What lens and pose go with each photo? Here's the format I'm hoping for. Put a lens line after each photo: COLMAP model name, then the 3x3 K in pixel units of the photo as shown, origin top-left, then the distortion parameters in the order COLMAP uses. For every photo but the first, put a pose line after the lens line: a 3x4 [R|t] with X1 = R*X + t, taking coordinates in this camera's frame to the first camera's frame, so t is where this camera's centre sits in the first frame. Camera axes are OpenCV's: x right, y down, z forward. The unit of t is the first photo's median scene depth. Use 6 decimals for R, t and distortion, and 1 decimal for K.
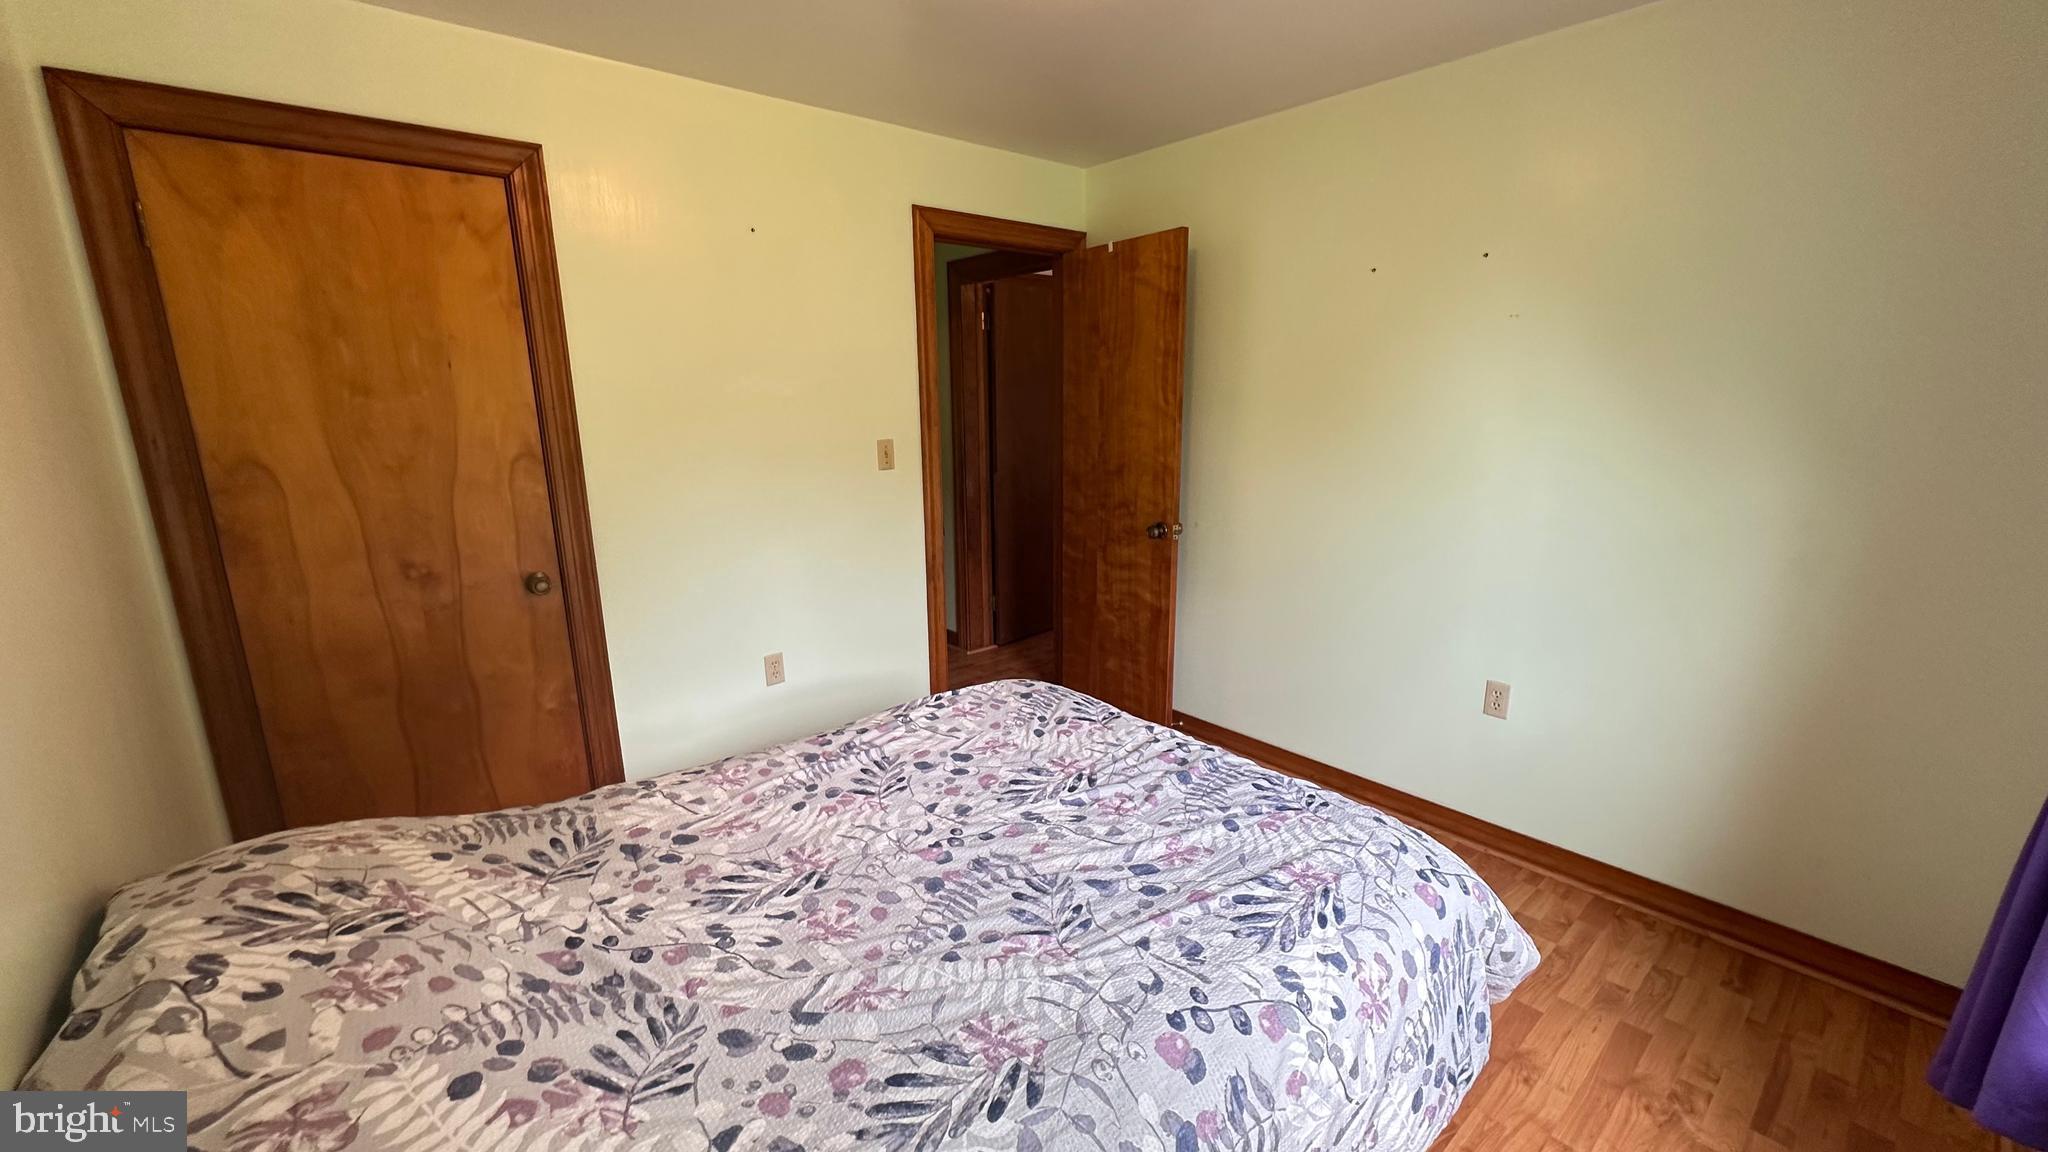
lens RADIAL K [[818.6, 0, 1018.0], [0, 818.6, 590.5], [0, 0, 1]] dist [-0.001483, 0.000246]
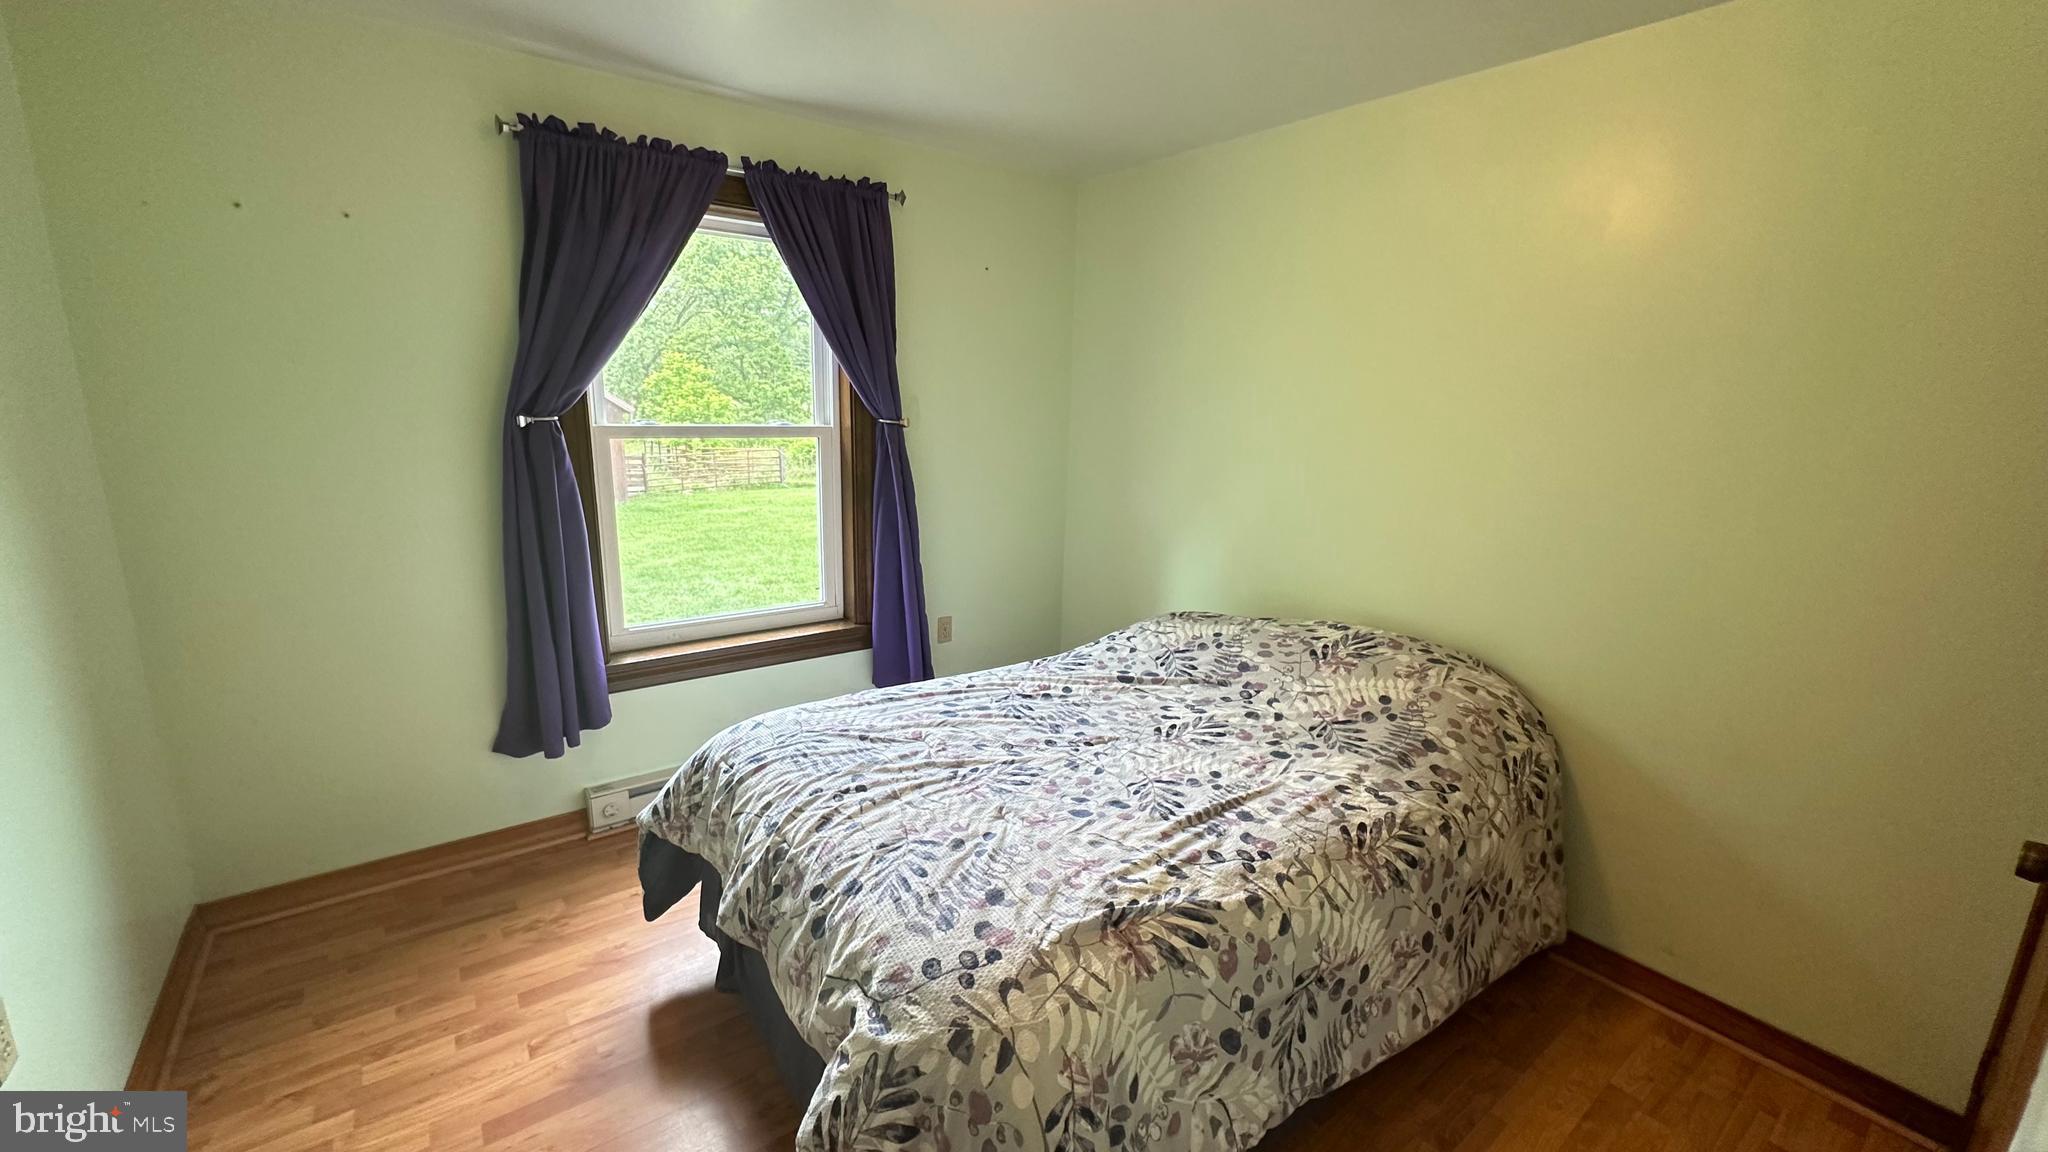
lens RADIAL K [[818.6, 0, 1022.6], [0, 818.6, 574.2], [0, 0, 1]] dist [-0.001483, 0.000246]
pose [[-0.998337, -0.029807, 0.049336, -0.044527], [-0.005223, 0.899172, 0.437564, -0.472137], [-0.057404, 0.436578, -0.897833, 1.854431]]
